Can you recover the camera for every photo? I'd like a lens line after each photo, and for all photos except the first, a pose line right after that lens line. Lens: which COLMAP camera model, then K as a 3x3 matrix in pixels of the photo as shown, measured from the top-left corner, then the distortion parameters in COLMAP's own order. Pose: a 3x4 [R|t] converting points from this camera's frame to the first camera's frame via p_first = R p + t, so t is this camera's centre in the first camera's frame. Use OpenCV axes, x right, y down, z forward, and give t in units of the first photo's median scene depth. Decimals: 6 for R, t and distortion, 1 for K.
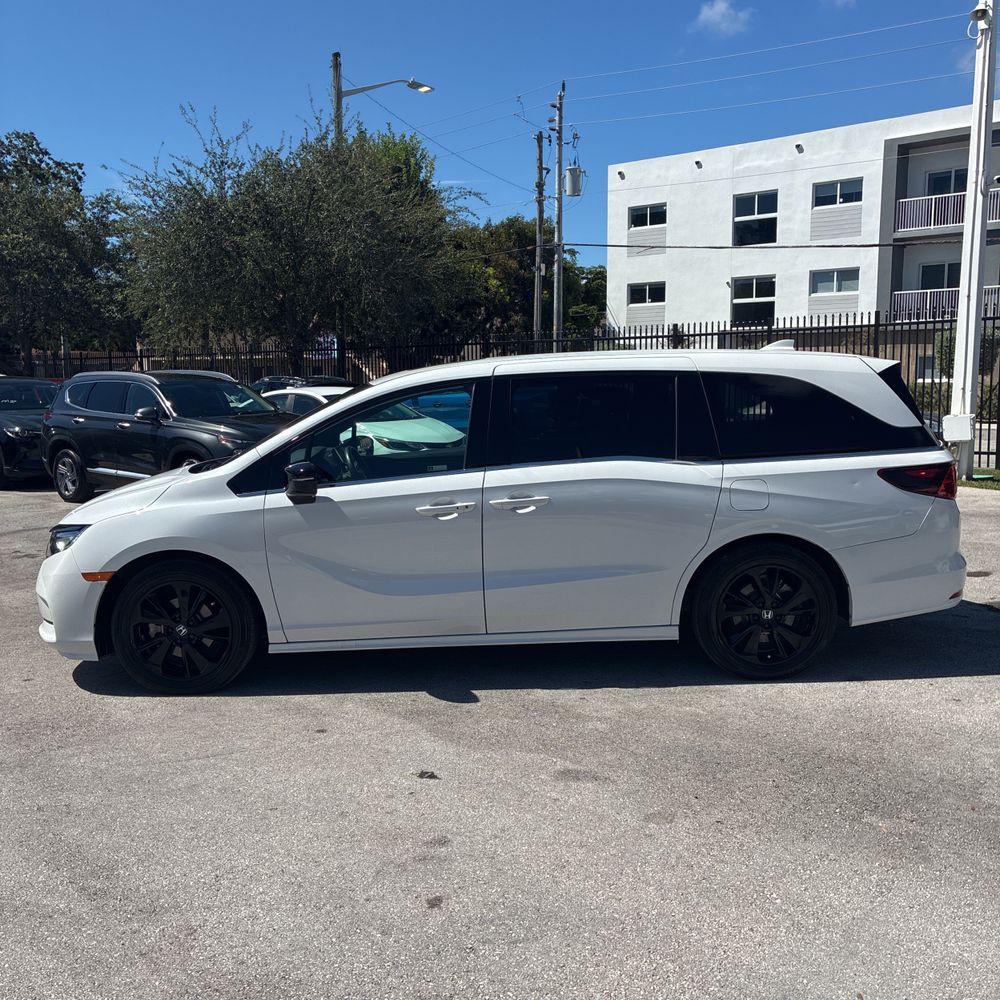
lens RADIAL K [[1003.8, 0, 509.2], [0, 1003.8, 505.8], [0, 0, 1]] dist [0.014209, 0.000000]
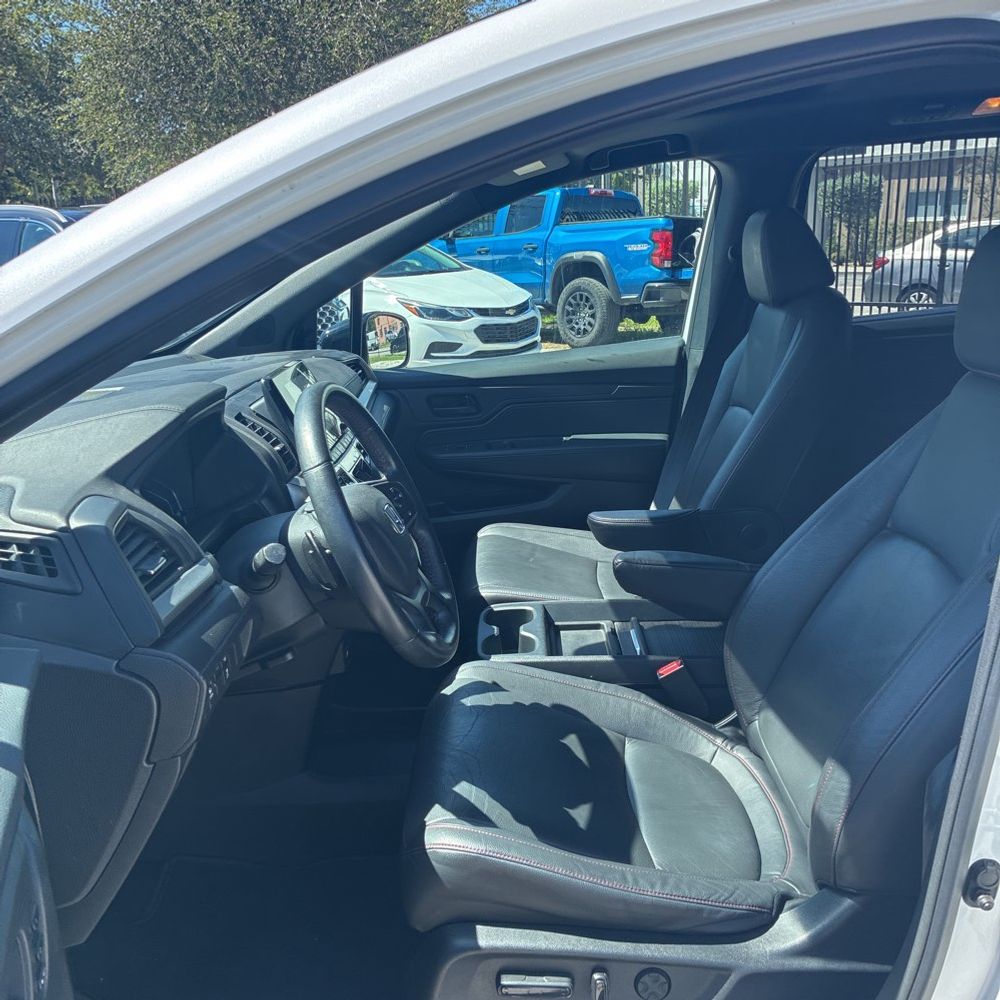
lens RADIAL K [[1003.8, 0, 498.1], [0, 1003.8, 505.2], [0, 0, 1]] dist [0.014209, 0.000000]
pose [[0.999345, -0.008388, -0.035190, -0.044823], [0.013229, 0.990109, 0.139677, -0.024904], [0.033671, -0.140051, 0.989572, 0.306422]]
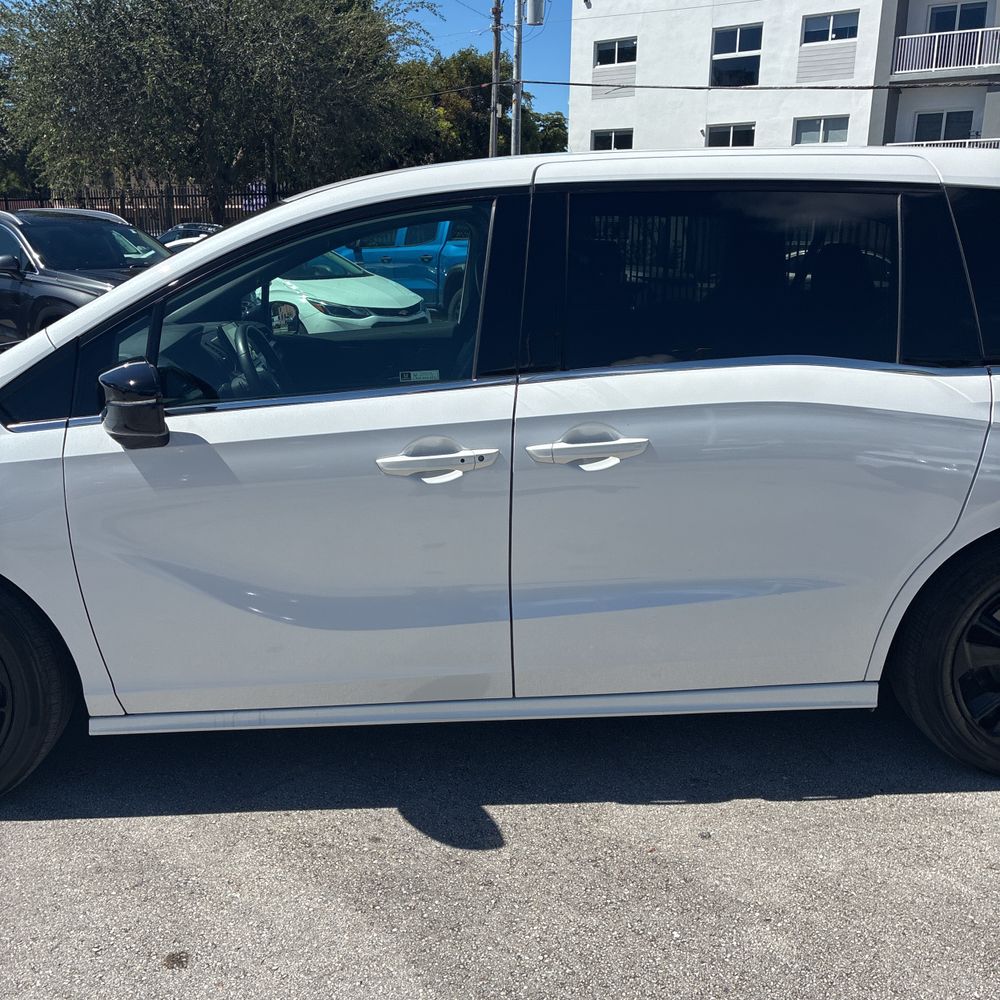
lens RADIAL K [[1003.8, 0, 496.4], [0, 1003.8, 503.5], [0, 0, 1]] dist [0.014209, 0.000000]
pose [[0.999000, 0.005822, 0.044323, -0.019788], [-0.011608, 0.991259, 0.131419, -0.014527], [-0.043170, -0.131802, 0.990336, 0.179104]]
